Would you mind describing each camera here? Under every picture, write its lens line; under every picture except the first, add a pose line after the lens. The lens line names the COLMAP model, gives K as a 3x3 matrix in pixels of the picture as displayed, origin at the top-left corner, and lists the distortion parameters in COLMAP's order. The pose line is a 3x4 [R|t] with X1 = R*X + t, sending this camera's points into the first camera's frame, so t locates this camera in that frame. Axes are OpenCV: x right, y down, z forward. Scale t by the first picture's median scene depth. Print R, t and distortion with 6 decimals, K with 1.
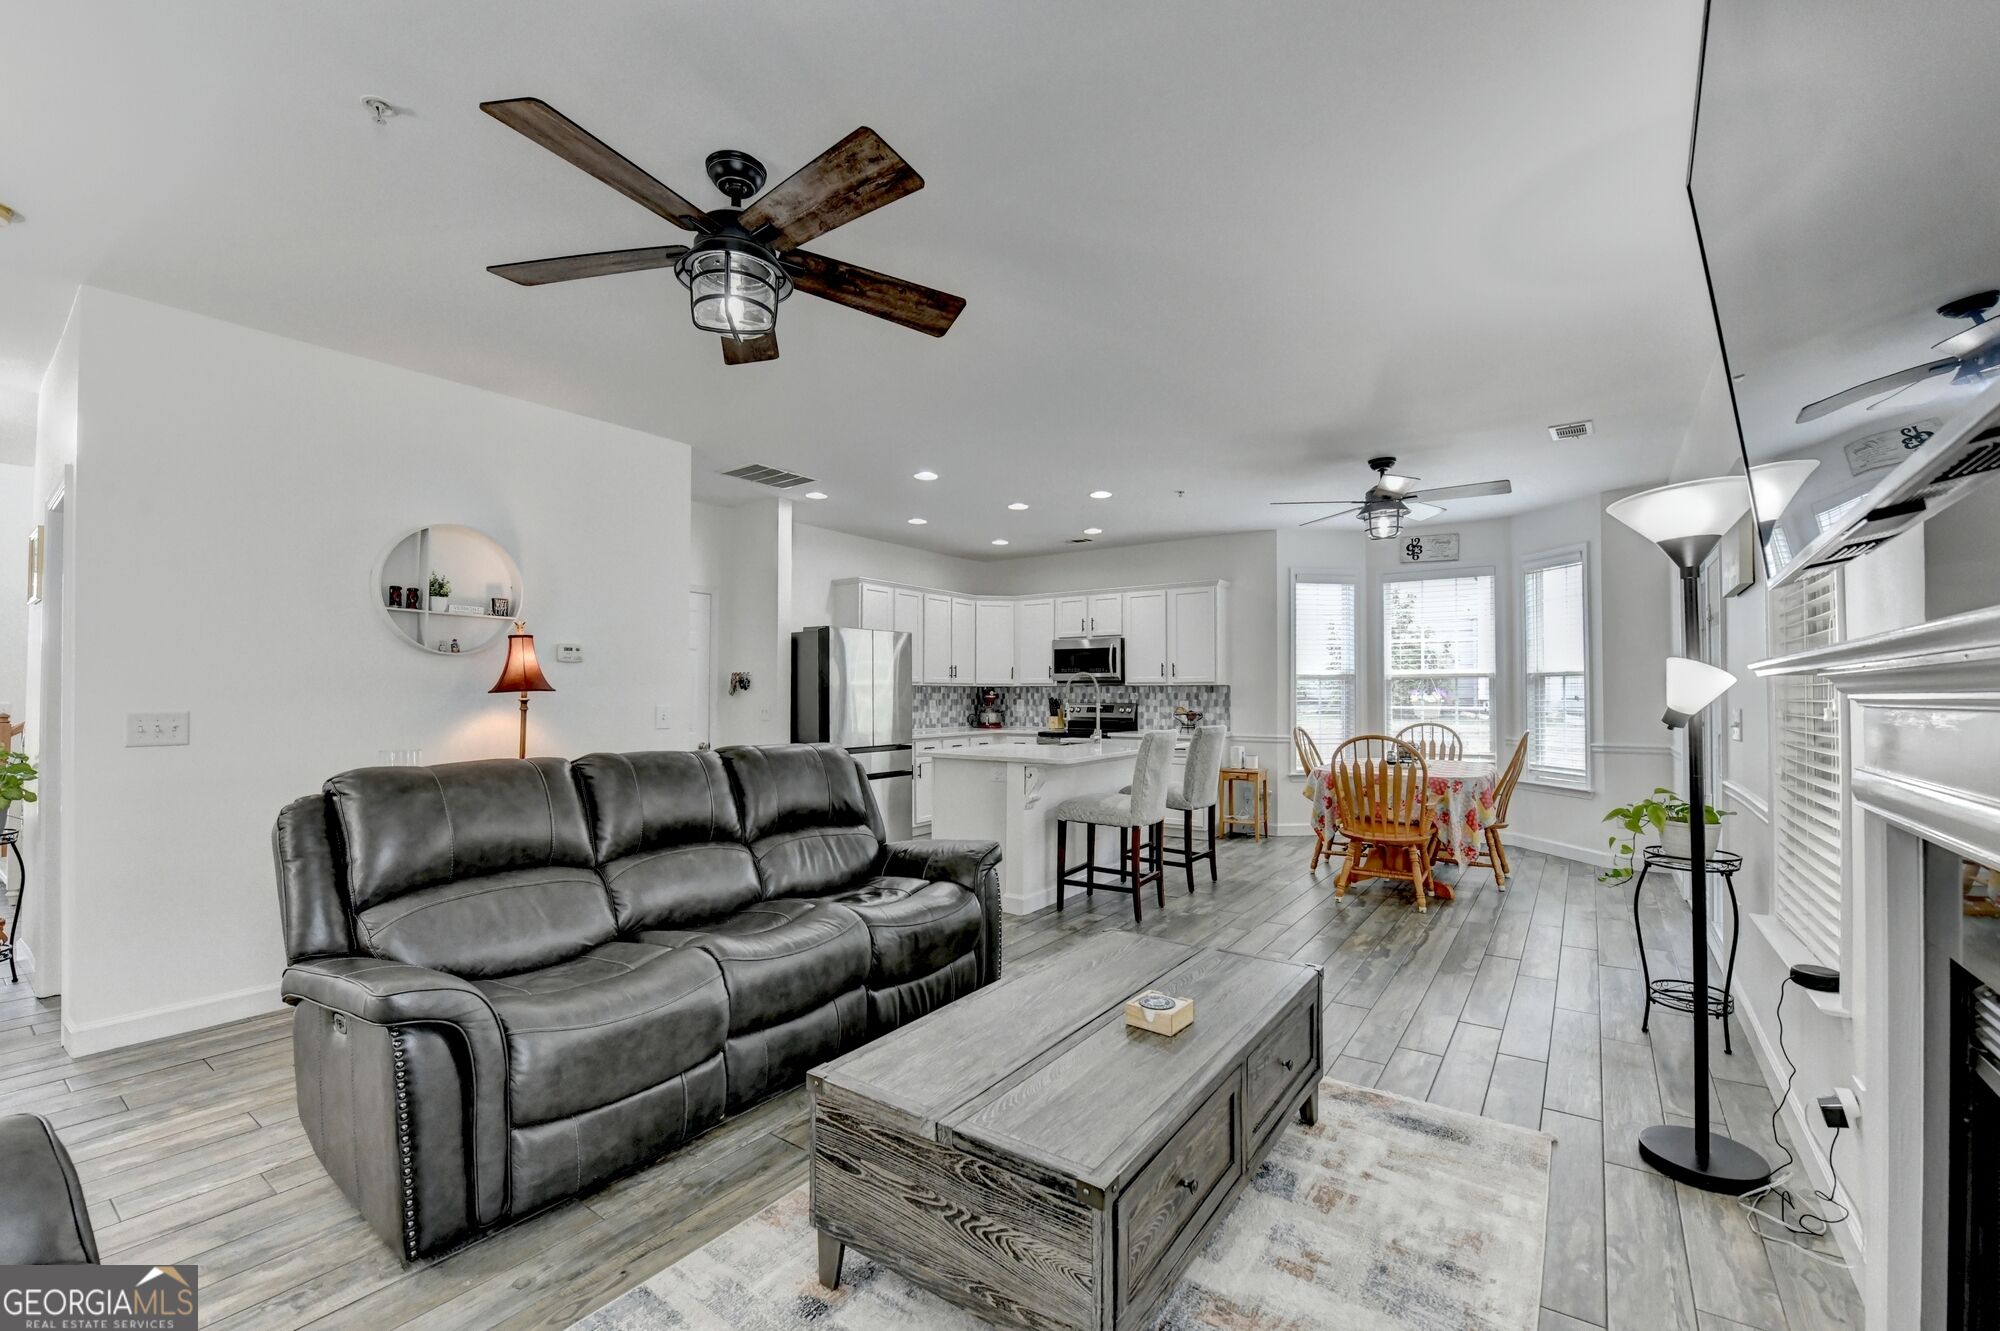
lens RADIAL K [[794.8, 0, 1001.0], [0, 794.8, 676.7], [0, 0, 1]] dist [0.001000, 0.000106]
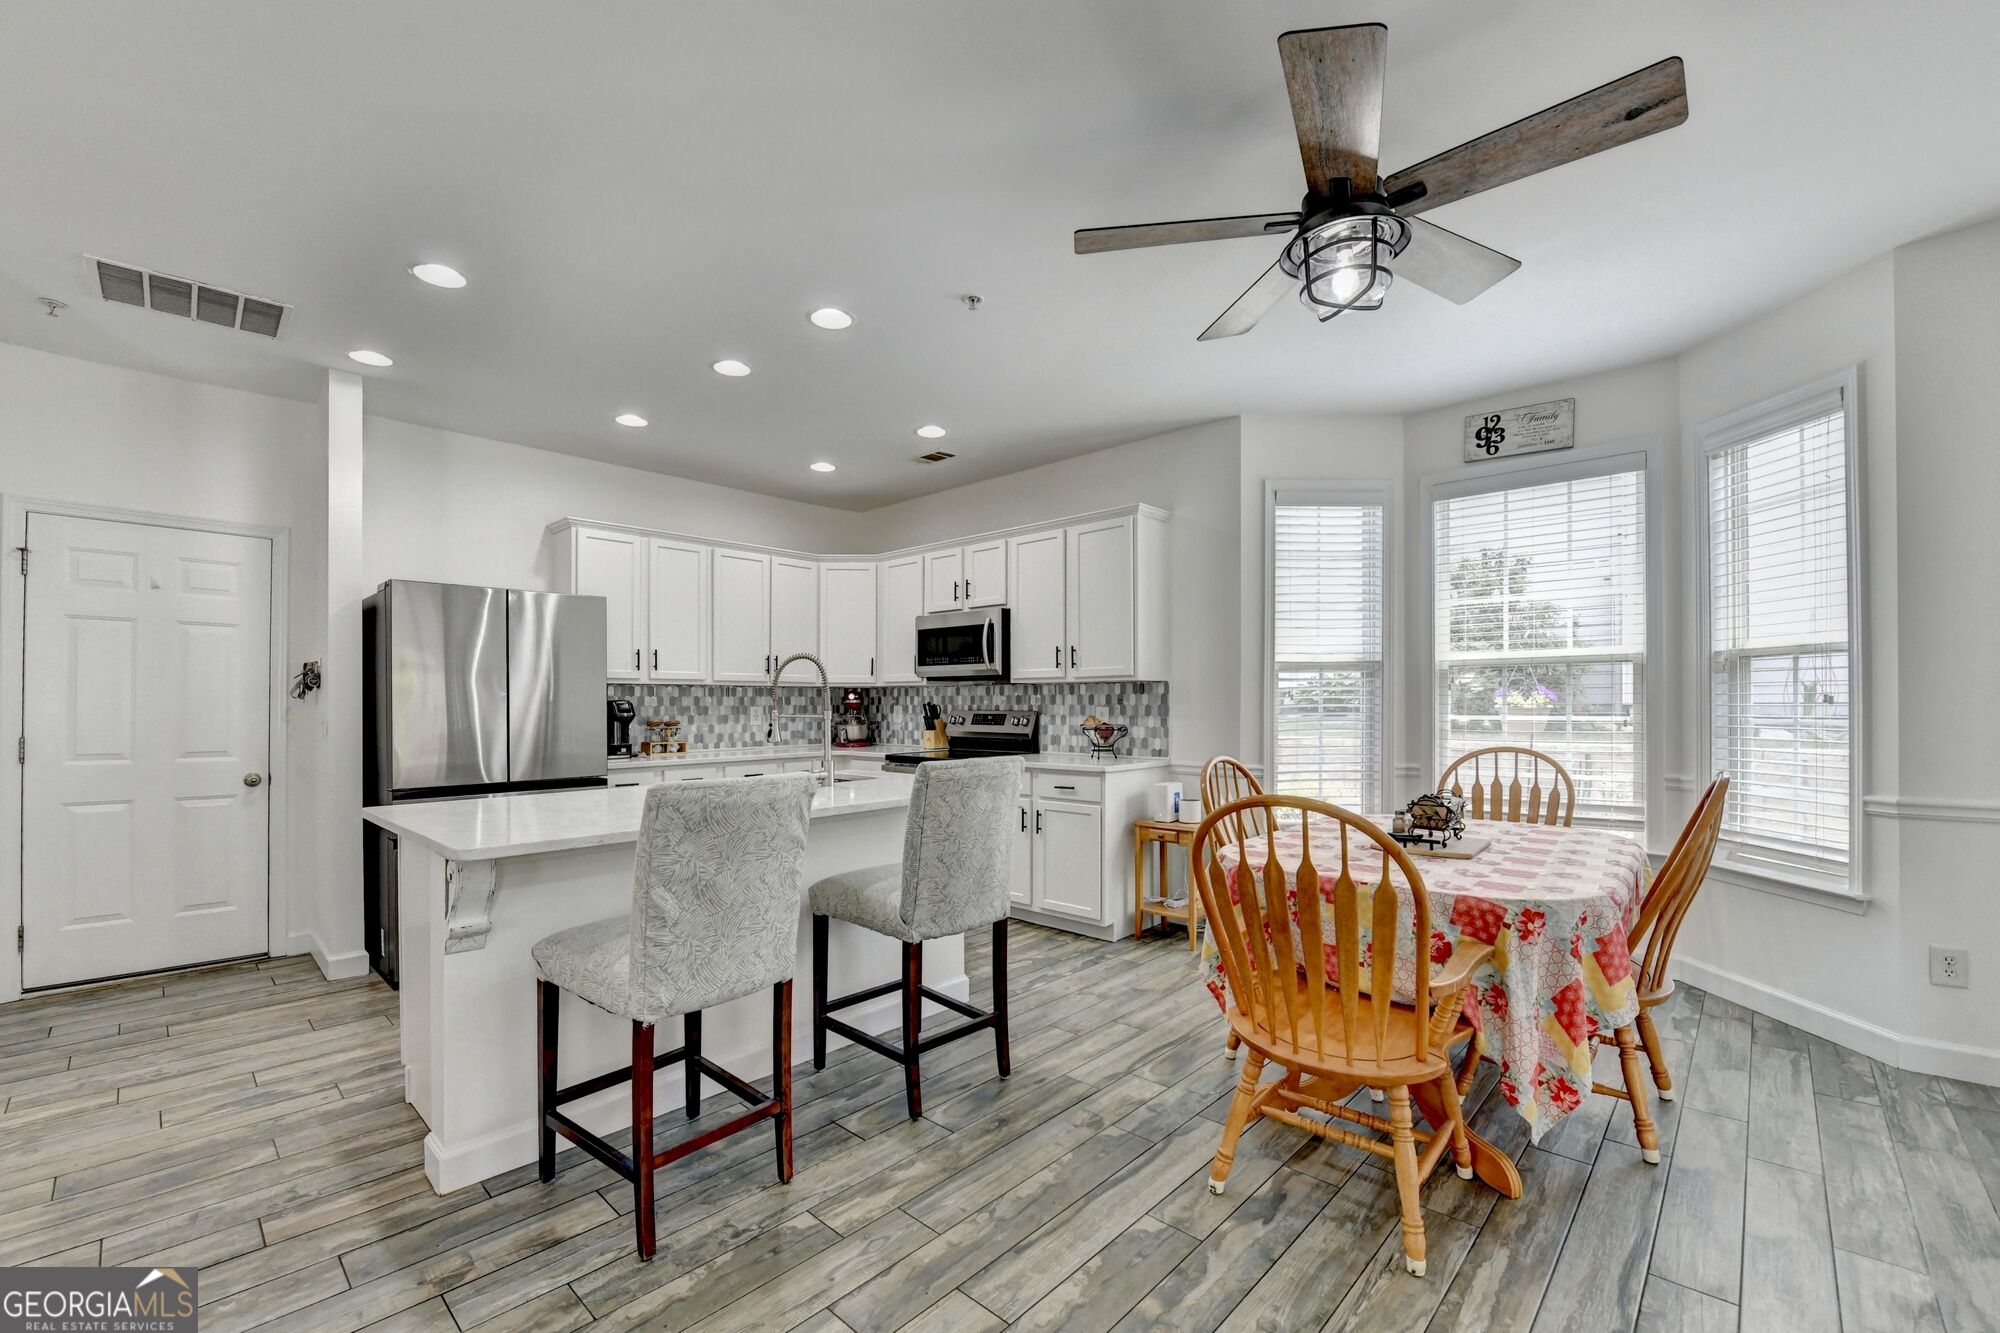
lens RADIAL K [[840.1, 0, 950.0], [0, 840.1, 698.7], [0, 0, 1]] dist [-0.012173, -0.000356]
pose [[0.989496, -0.004626, -0.144487, 0.214343], [0.007594, 0.999771, 0.019994, 0.010087], [0.144361, -0.020881, 0.989305, 0.338518]]
